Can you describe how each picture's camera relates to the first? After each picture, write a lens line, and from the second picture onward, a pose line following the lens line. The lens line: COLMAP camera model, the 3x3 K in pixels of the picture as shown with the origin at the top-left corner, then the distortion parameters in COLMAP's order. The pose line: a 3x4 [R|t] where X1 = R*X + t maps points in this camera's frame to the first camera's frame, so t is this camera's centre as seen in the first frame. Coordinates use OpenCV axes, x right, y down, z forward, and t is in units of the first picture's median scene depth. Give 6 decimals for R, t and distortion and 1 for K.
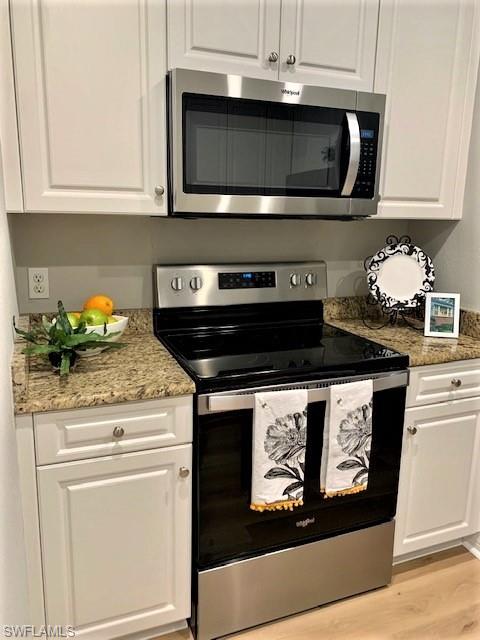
lens RADIAL K [[489.0, 0, 240.0], [0, 489.0, 305.6], [0, 0, 1]] dist [0.063308, -0.000049]
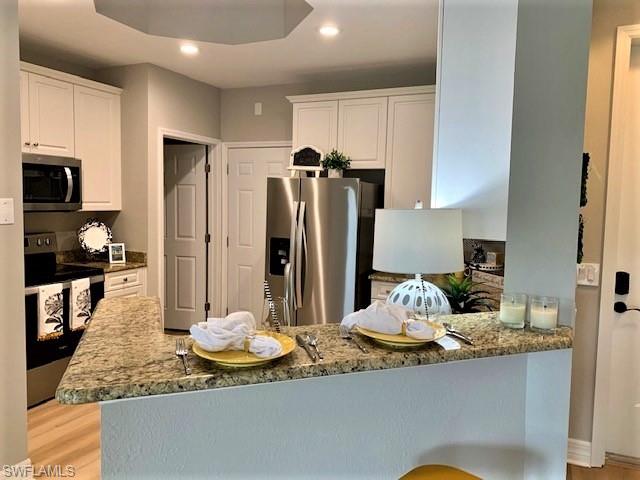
lens RADIAL K [[476.8, 0, 320.8], [0, 476.8, 230.8], [0, 0, 1]] dist [0.003037, 0.002933]
pose [[0.713700, -0.053496, 0.698406, -0.491972], [0.128894, 0.990083, -0.055880, 0.181225], [-0.688490, 0.129902, 0.713517, -1.343753]]
